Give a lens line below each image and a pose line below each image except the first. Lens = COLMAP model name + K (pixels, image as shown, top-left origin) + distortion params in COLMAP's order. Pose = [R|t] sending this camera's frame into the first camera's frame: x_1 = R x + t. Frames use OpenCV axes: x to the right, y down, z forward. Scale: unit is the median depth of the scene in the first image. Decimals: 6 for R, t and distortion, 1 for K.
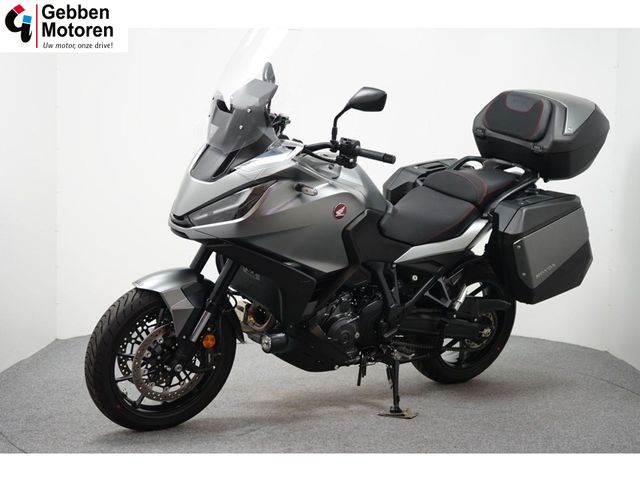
lens RADIAL K [[981.6, 0, 320.1], [0, 981.6, 240.6], [0, 0, 1]] dist [0.179524, 0.000000]
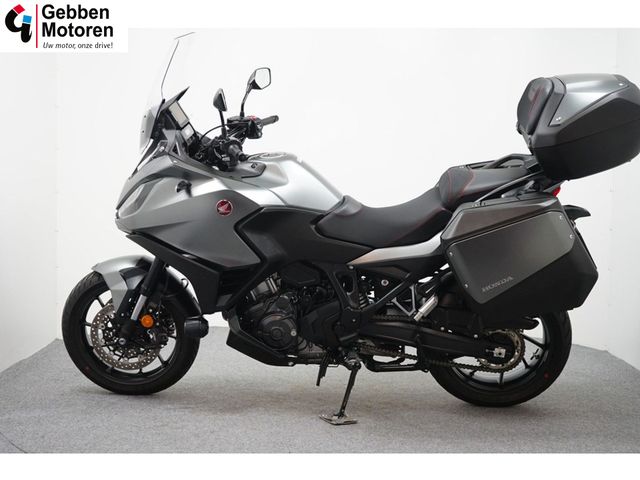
lens RADIAL K [[981.6, 0, 319.1], [0, 981.6, 240.6], [0, 0, 1]] dist [0.179524, 0.000000]
pose [[0.734546, 0.030012, -0.677895, 0.714096], [-0.045245, 0.998964, -0.004800, 0.004823], [0.677049, 0.034197, 0.735143, 0.260819]]
